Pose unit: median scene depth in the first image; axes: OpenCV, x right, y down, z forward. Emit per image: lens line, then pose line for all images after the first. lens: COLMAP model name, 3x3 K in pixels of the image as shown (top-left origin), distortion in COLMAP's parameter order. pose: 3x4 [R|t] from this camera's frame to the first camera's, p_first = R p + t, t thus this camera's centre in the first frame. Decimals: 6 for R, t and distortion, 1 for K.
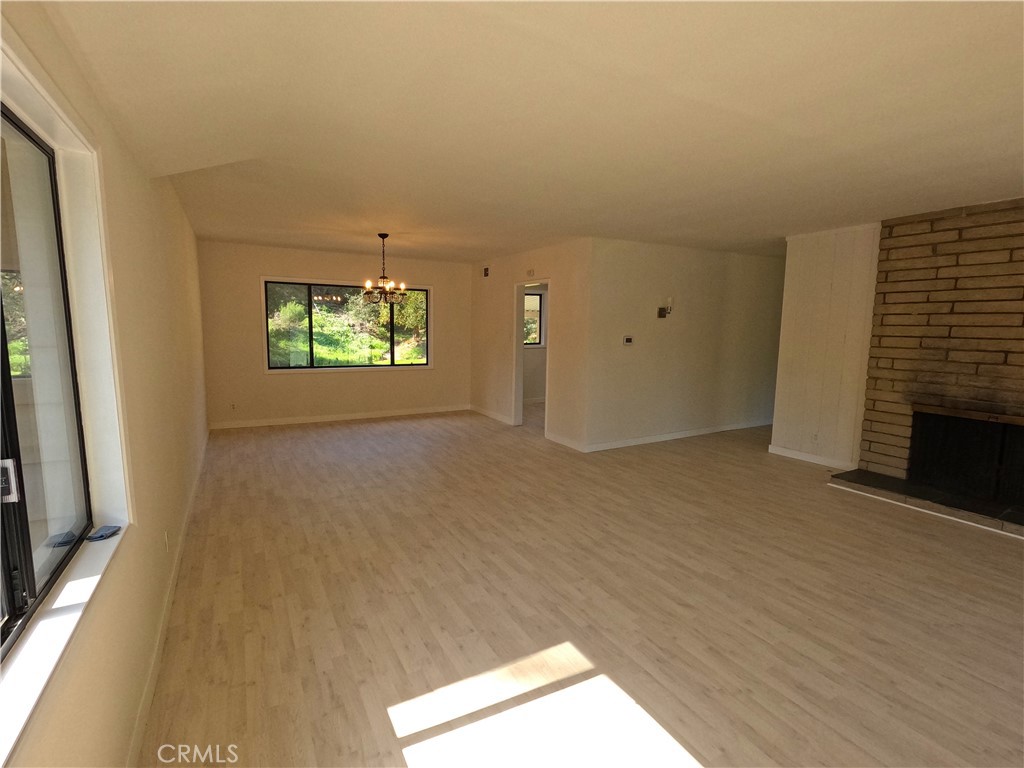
lens RADIAL K [[489.6, 0, 512.0], [0, 489.6, 384.0], [0, 0, 1]] dist [0.000701, -0.000109]
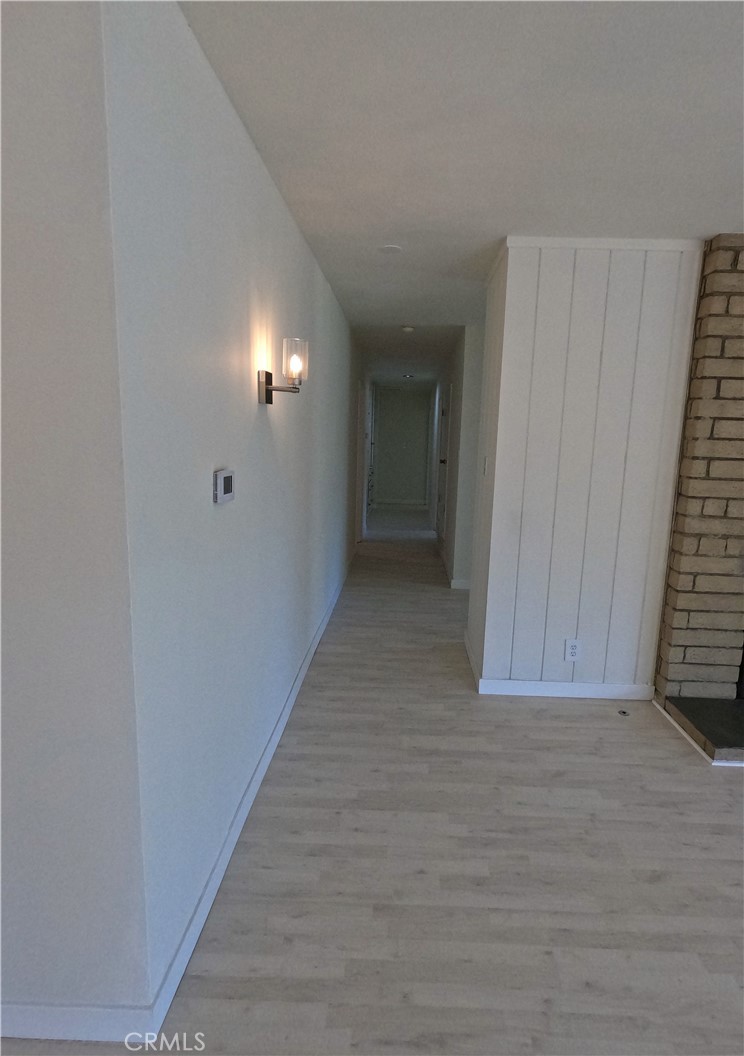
lens RADIAL K [[562.2, 0, 376.1], [0, 562.2, 516.3], [0, 0, 1]] dist [0.036353, 0.000036]
pose [[0.504211, -0.123770, 0.854665, 0.016617], [0.074846, 0.992215, 0.099534, -0.118631], [-0.860331, 0.013782, 0.509549, 0.947935]]
